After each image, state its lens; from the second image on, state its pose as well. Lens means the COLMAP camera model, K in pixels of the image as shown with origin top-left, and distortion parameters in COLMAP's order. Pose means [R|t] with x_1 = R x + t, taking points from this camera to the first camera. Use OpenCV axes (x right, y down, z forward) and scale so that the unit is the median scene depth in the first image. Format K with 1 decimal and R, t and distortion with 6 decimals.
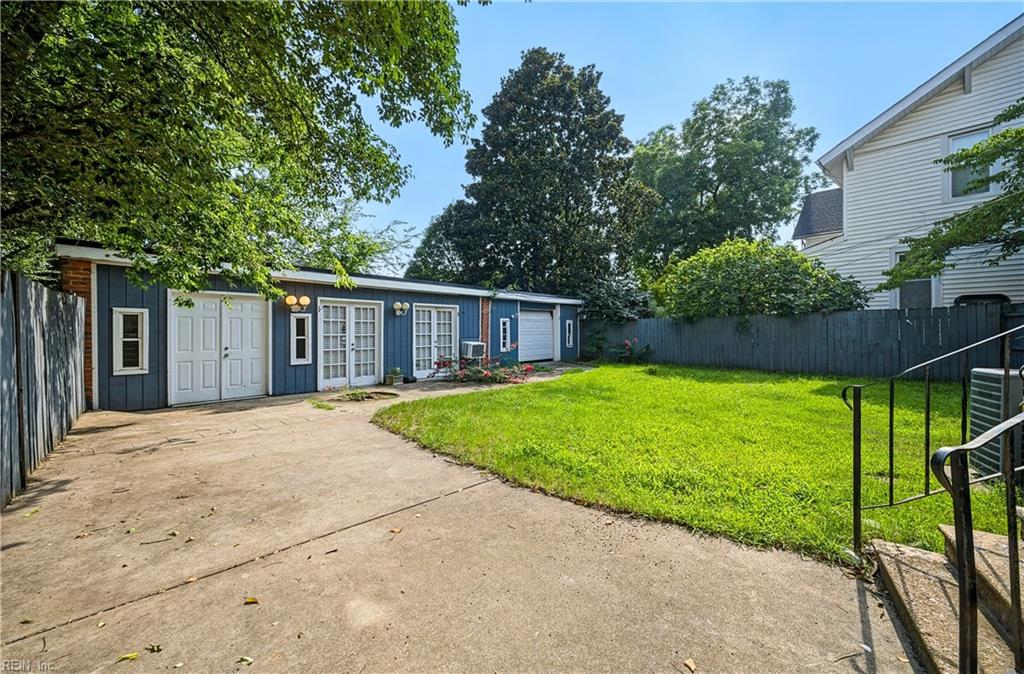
lens RADIAL K [[408.9, 0, 519.2], [0, 408.9, 330.9], [0, 0, 1]] dist [-0.002337, -0.000307]
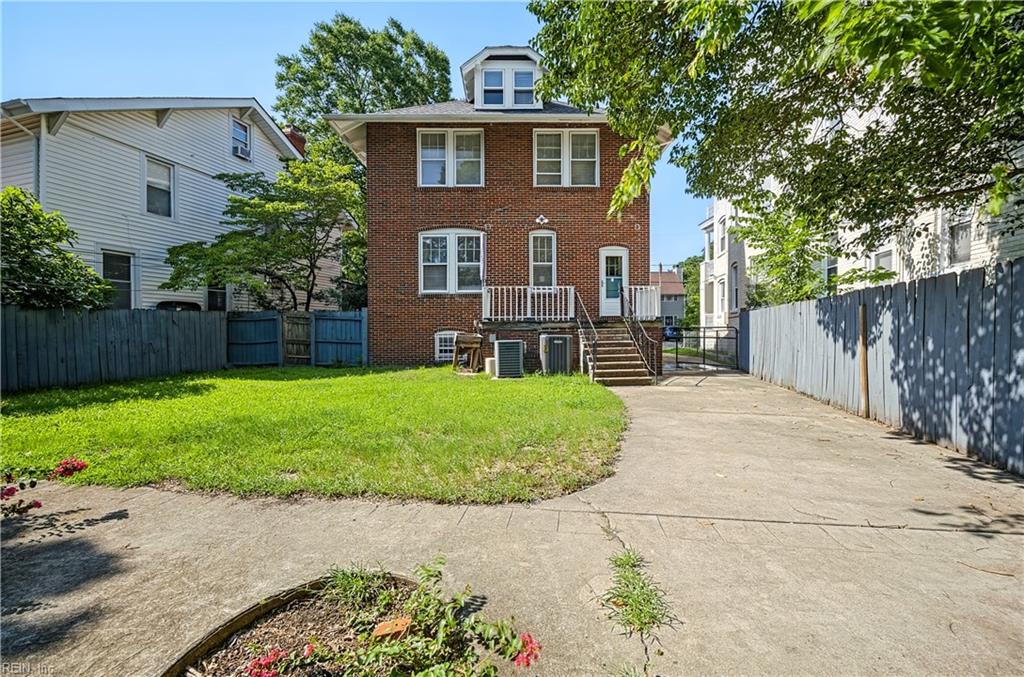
lens RADIAL K [[408.9, 0, 510.0], [0, 408.9, 334.6], [0, 0, 1]] dist [-0.002337, -0.000307]
pose [[-0.522774, -0.002297, 0.852468, -0.545528], [0.008534, 0.999932, 0.007927, 0.011342], [-0.852428, 0.011419, -0.522719, 0.991127]]
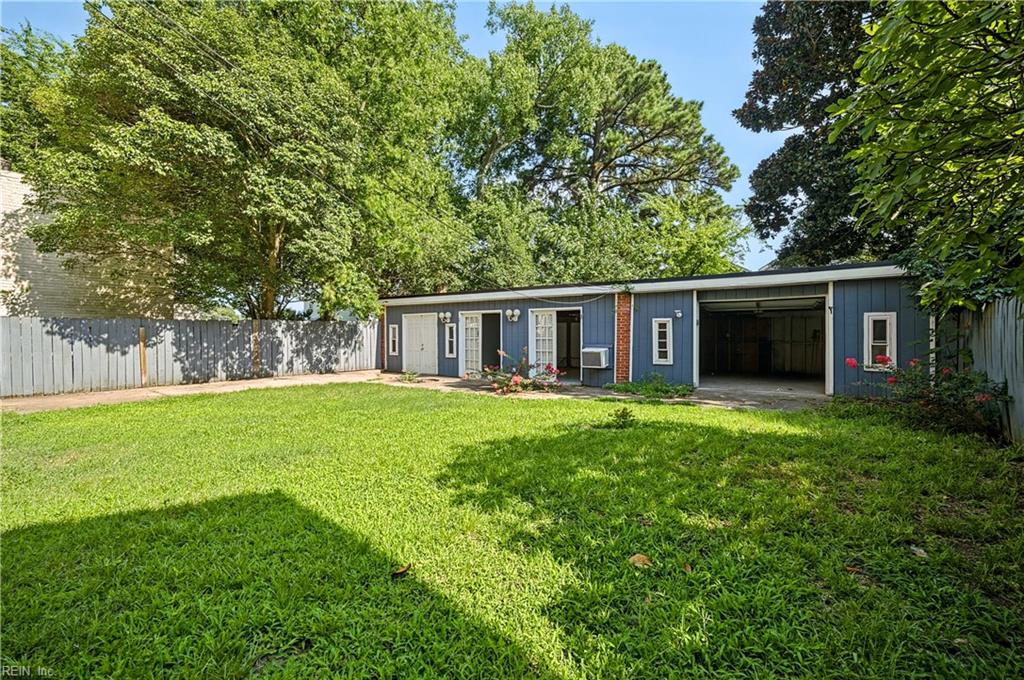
lens RADIAL K [[408.9, 0, 505.1], [0, 408.9, 342.7], [0, 0, 1]] dist [-0.002337, -0.000307]
pose [[0.157467, 0.016712, -0.987383, 1.075225], [-0.002625, 0.999860, 0.016505, 0.002307], [0.987521, -0.000007, 0.157489, 1.045825]]
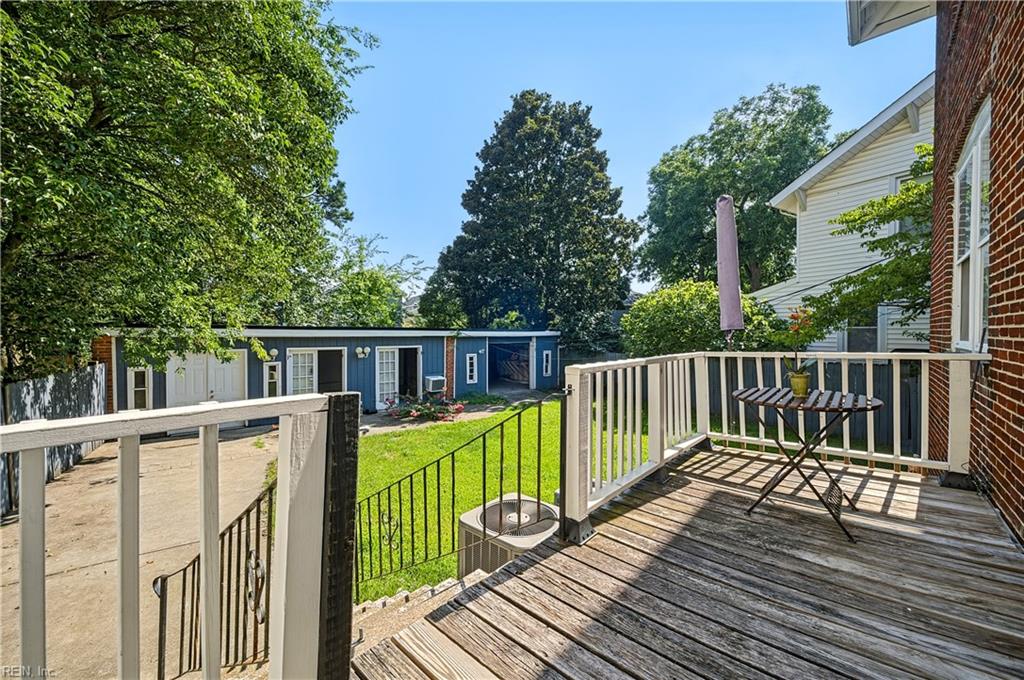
lens RADIAL K [[408.9, 0, 512.3], [0, 408.9, 339.8], [0, 0, 1]] dist [-0.002337, -0.000307]
pose [[0.984113, 0.008705, -0.177332, 0.459678], [-0.006077, 0.999864, 0.015358, -0.146901], [0.177441, -0.014037, 0.984031, -0.123885]]
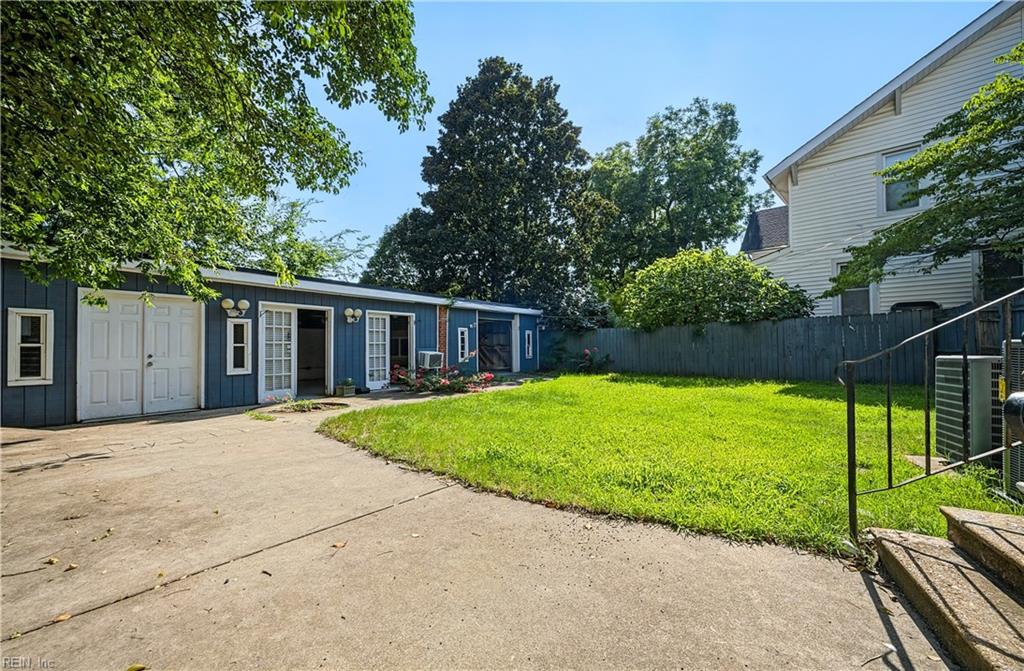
lens RADIAL K [[409.1, 0, 513.3], [0, 409.1, 341.6], [0, 0, 1]] dist [-0.000108, -0.001996]
pose [[0.996066, -0.004976, 0.088478, -0.004942], [0.006156, 0.999896, -0.013073, 0.026123], [-0.088404, 0.013566, 0.995992, 0.038643]]
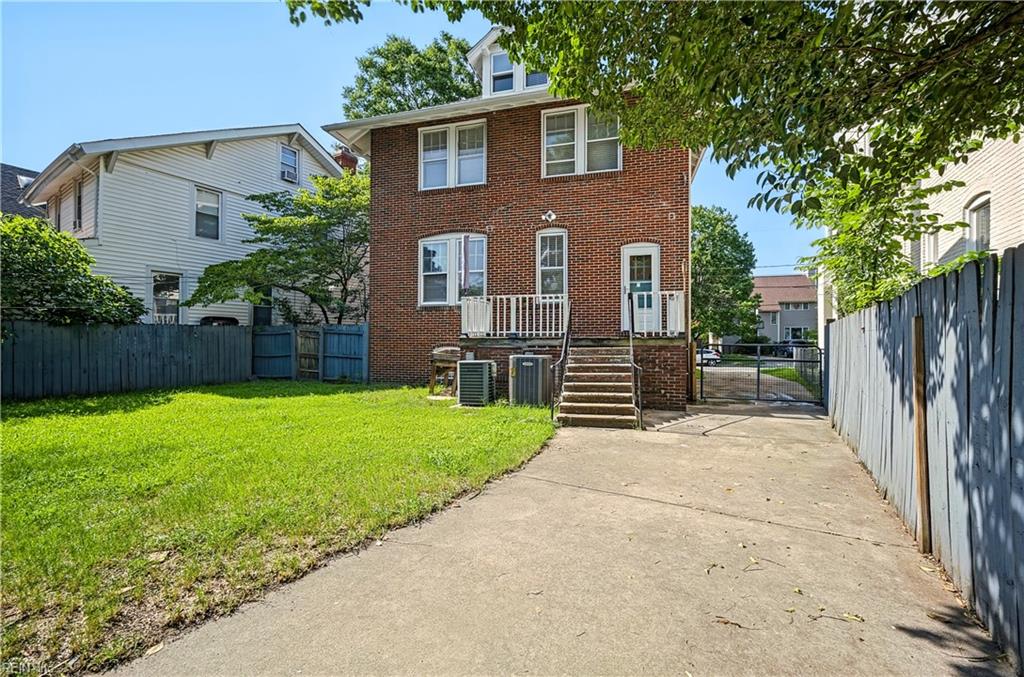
lens RADIAL K [[408.9, 0, 511.1], [0, 408.9, 337.0], [0, 0, 1]] dist [-0.002337, -0.000307]
pose [[-0.274087, 0.015075, 0.961587, -0.502996], [-0.000591, 0.999874, -0.015844, -0.003768], [-0.961705, -0.004911, -0.274043, 0.563406]]
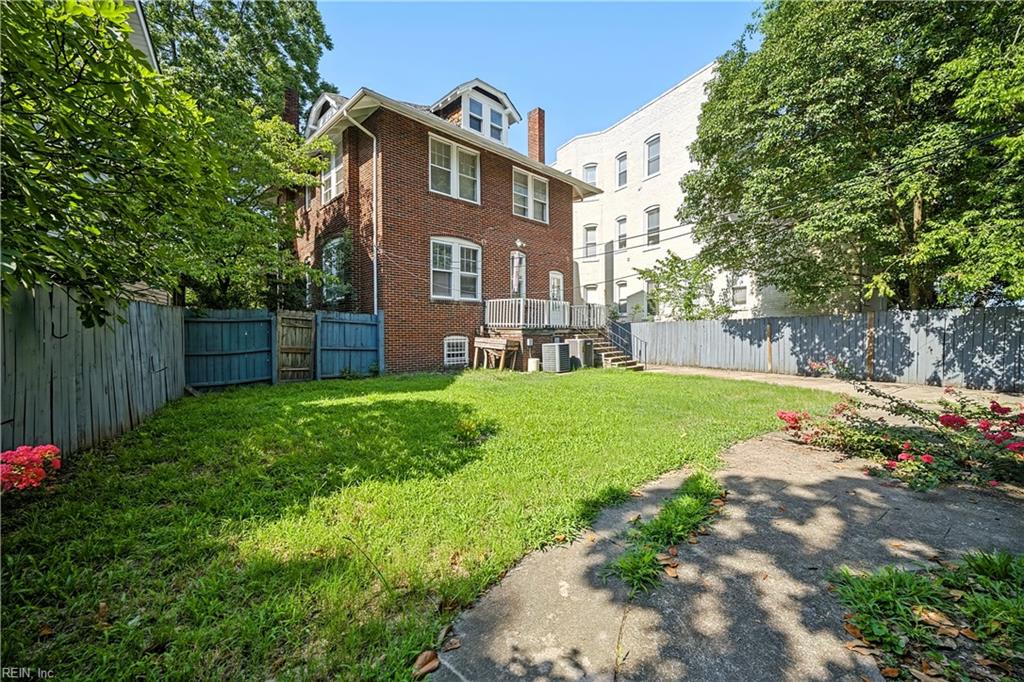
lens RADIAL K [[408.9, 0, 510.6], [0, 408.9, 338.3], [0, 0, 1]] dist [-0.002337, -0.000307]
pose [[-0.967133, 0.005474, 0.254212, 0.250887], [0.009145, 0.999870, 0.013262, -0.001658], [-0.254107, 0.015151, -0.967058, 1.866711]]
